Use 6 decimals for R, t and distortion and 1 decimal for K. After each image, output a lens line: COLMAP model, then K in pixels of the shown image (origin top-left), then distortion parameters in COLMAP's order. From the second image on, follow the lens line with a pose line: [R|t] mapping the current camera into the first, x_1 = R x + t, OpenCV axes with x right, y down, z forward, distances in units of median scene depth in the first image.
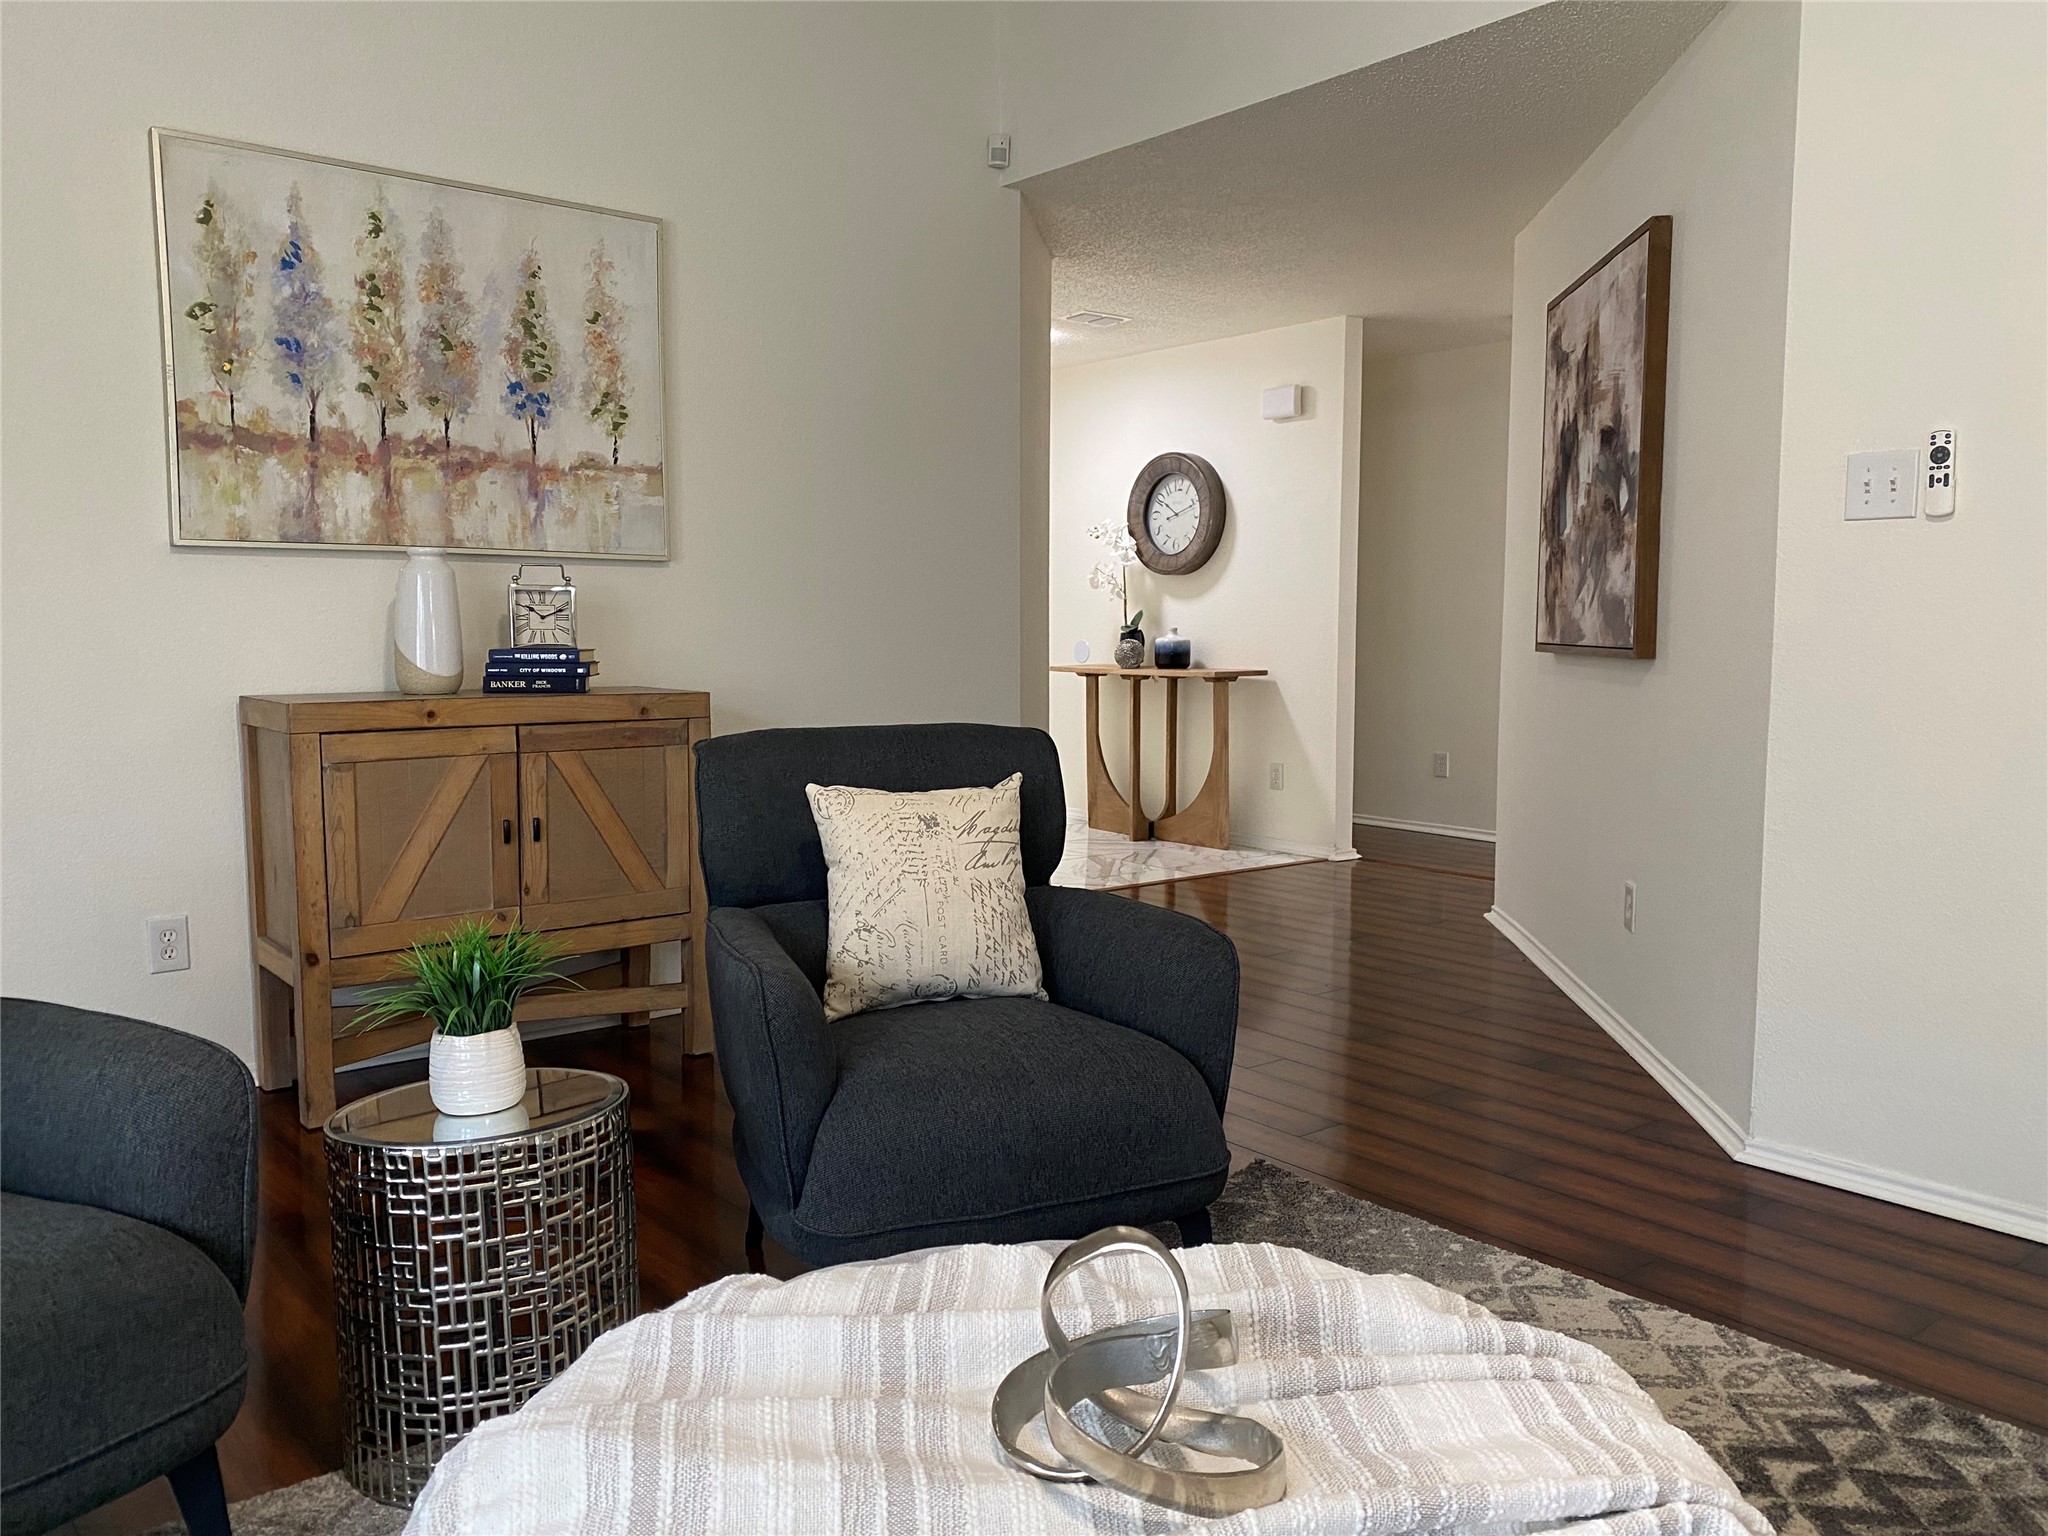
lens RADIAL K [[1551.6, 0, 1014.4], [0, 1551.6, 758.0], [0, 0, 1]] dist [0.008232, 0.005449]
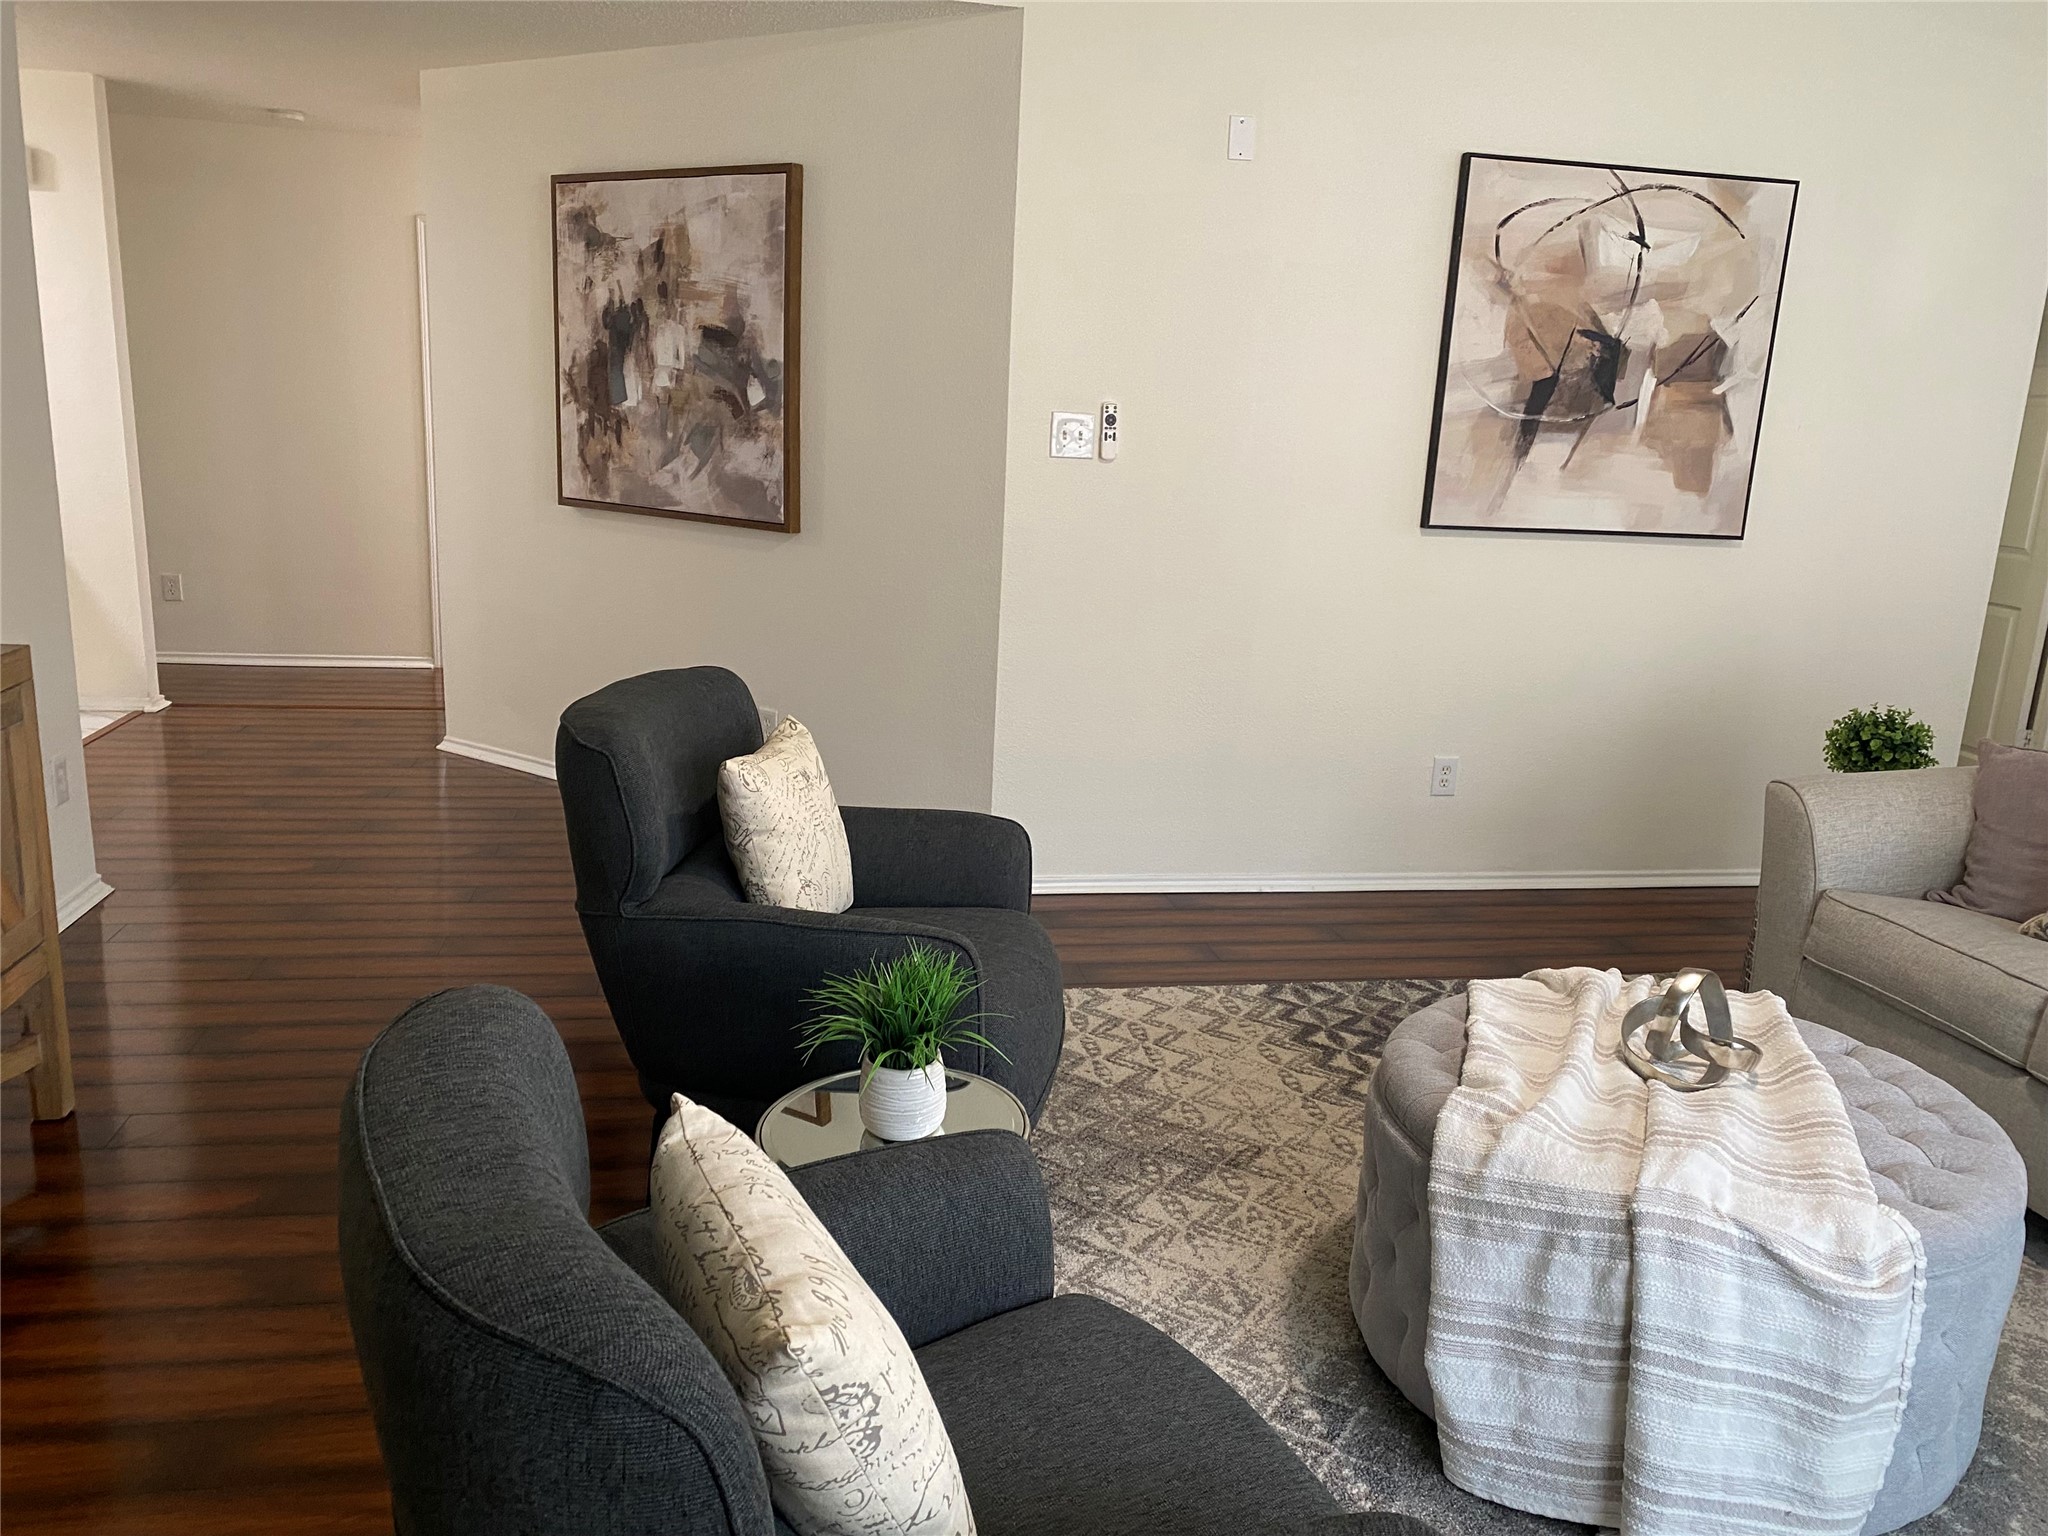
lens RADIAL K [[1571.4, 0, 1024.0], [0, 1571.4, 768.0], [0, 0, 1]] dist [0.000661, 0.006202]
pose [[0.475863, -0.182342, 0.860410, -0.645691], [0.027472, 0.980877, 0.192678, -0.120064], [-0.879090, -0.068052, 0.471773, 0.239189]]
